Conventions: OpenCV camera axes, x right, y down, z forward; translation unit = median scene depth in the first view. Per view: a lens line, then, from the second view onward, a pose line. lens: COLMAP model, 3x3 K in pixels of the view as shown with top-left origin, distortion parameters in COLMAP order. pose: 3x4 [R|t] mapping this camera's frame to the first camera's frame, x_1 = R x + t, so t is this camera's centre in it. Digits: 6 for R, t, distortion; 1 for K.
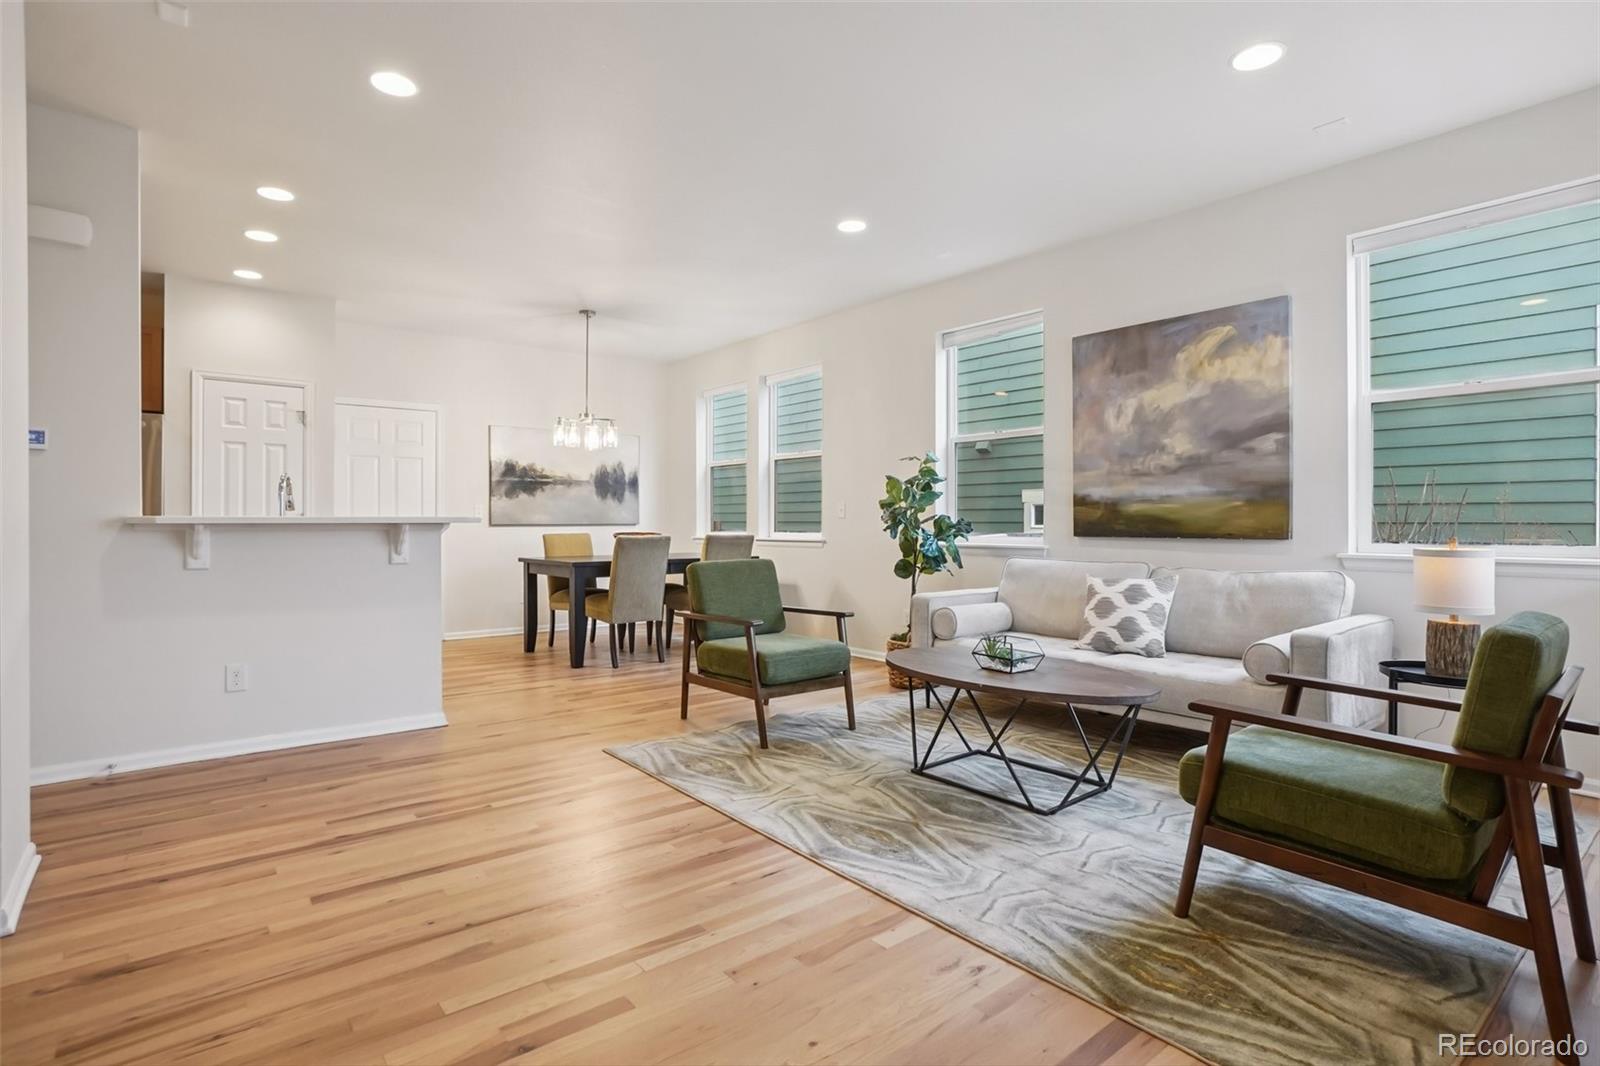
lens RADIAL K [[807.8, 0, 791.0], [0, 807.8, 519.8], [0, 0, 1]] dist [-0.045745, 0.021072]
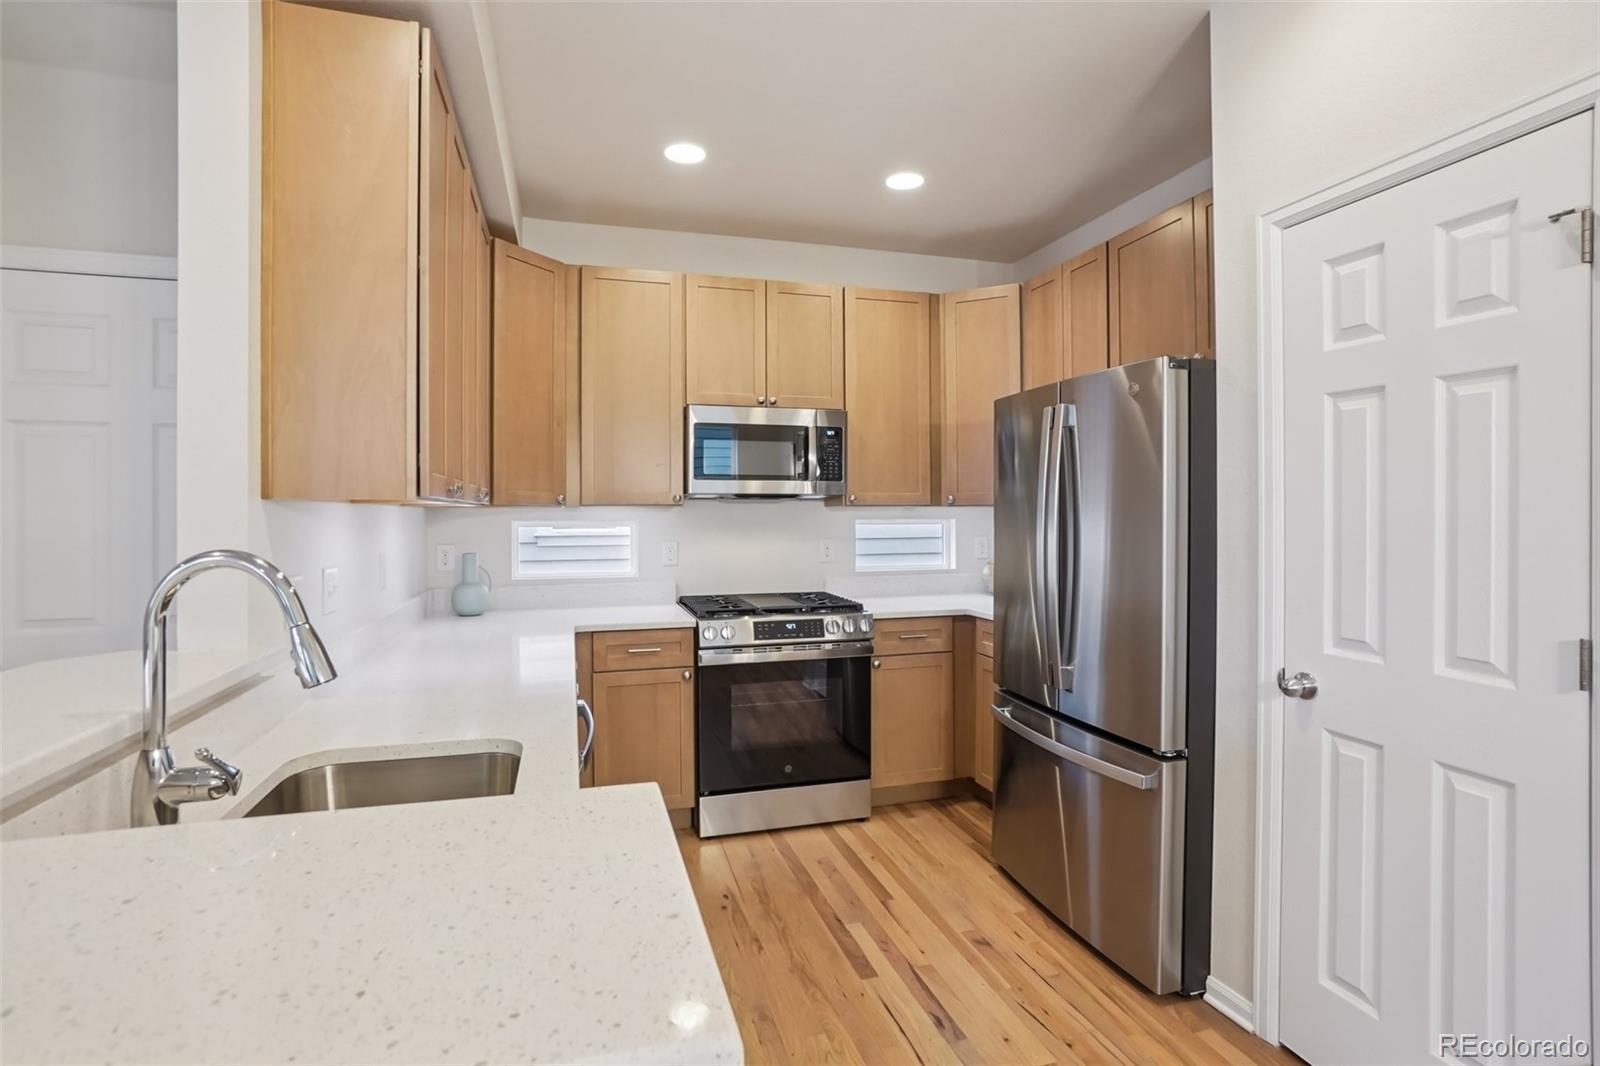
lens RADIAL K [[778.5, 0, 803.8], [0, 778.5, 519.7], [0, 0, 1]] dist [-0.029004, 0.000391]
pose [[-0.379016, 0.007972, -0.925356, -0.433210], [0.008146, 0.999953, 0.005278, -0.064993], [0.925354, -0.005538, -0.379063, 1.183691]]
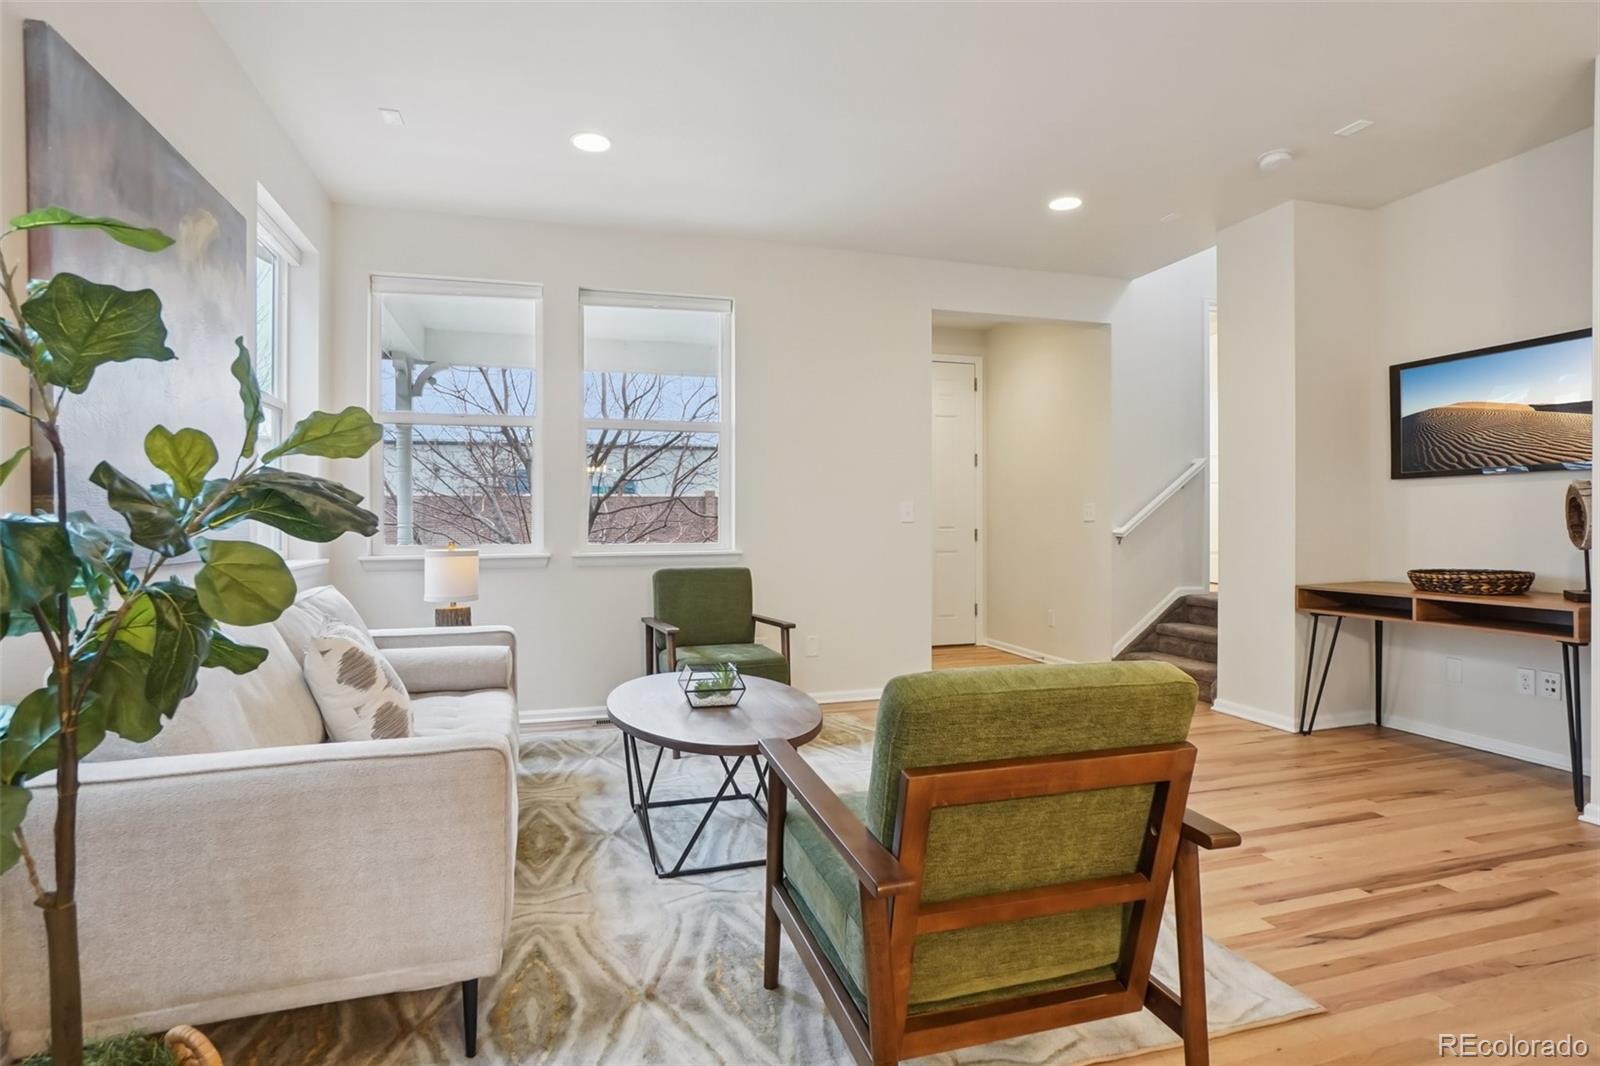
lens RADIAL K [[833.1, 0, 794.6], [0, 833.1, 530.6], [0, 0, 1]] dist [-0.016803, 0.000698]
pose [[-0.927669, -0.001619, 0.373400, -0.108614], [0.000936, 0.999977, 0.006661, -0.002189], [-0.373403, 0.006529, -0.927646, 1.366076]]
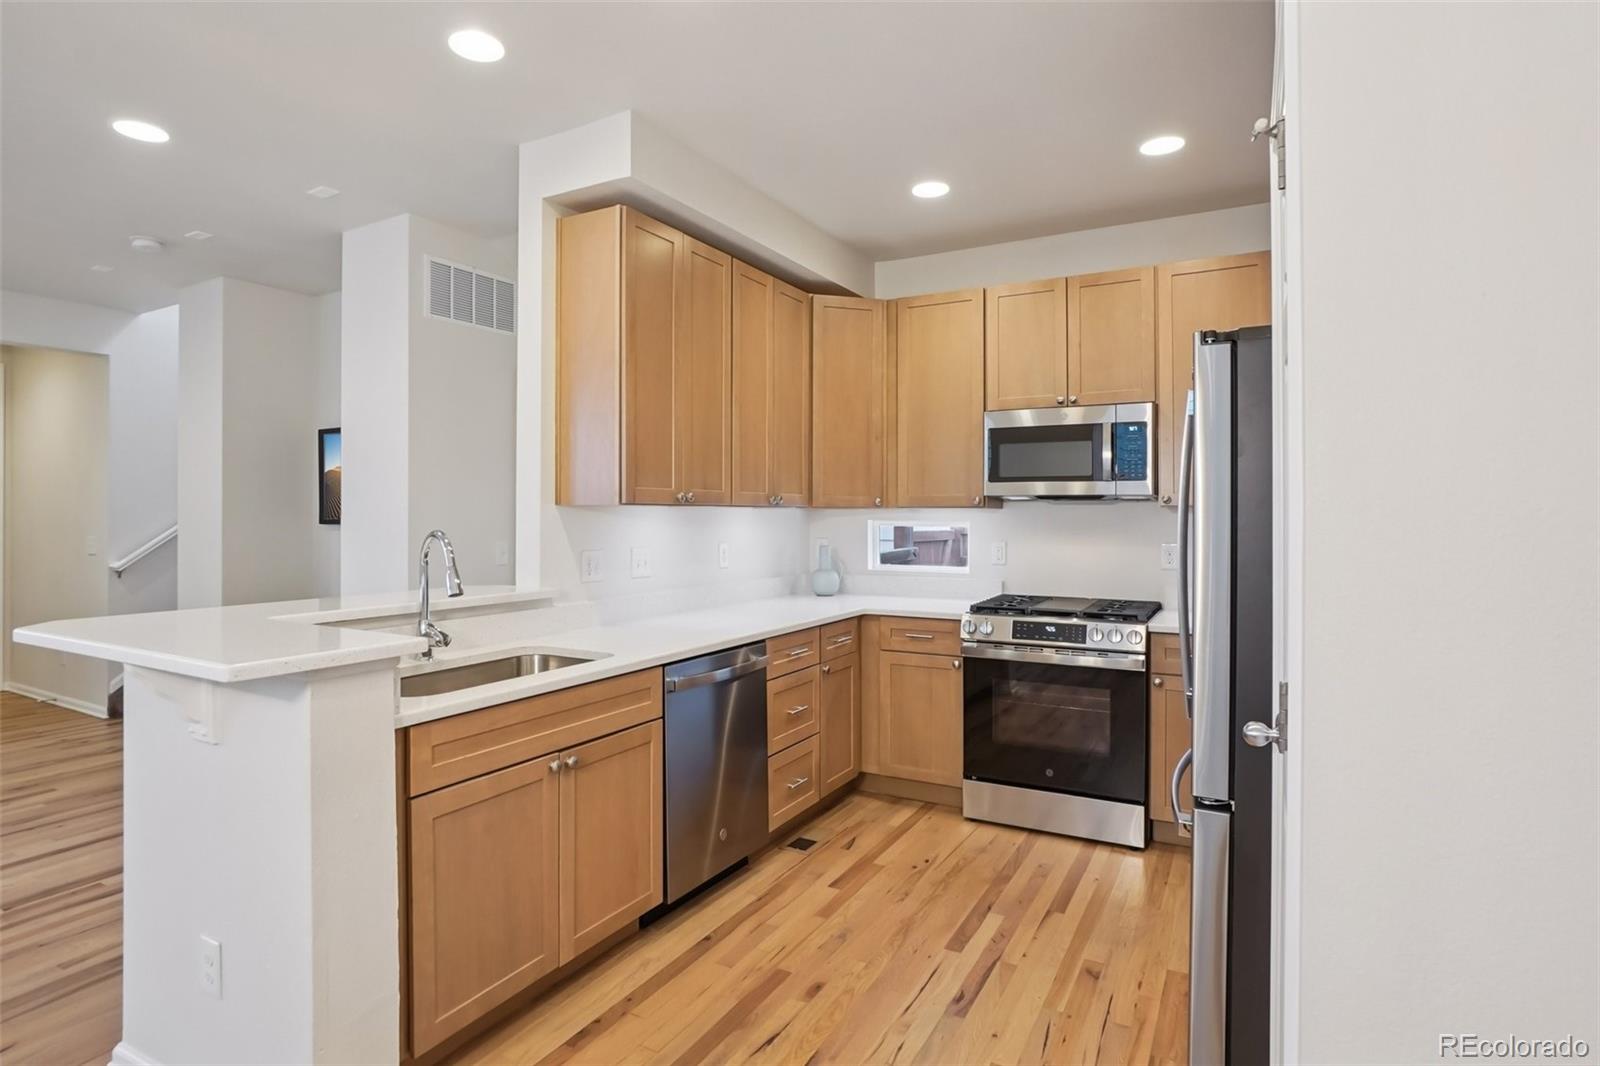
lens RADIAL K [[829.1, 0, 799.8], [0, 829.1, 515.8], [0, 0, 1]] dist [-0.035324, 0.000957]
pose [[-0.925835, -0.001499, -0.377926, -0.605848], [0.000345, 0.999988, -0.004813, -0.062799], [0.377928, -0.004587, -0.925823, 1.536684]]
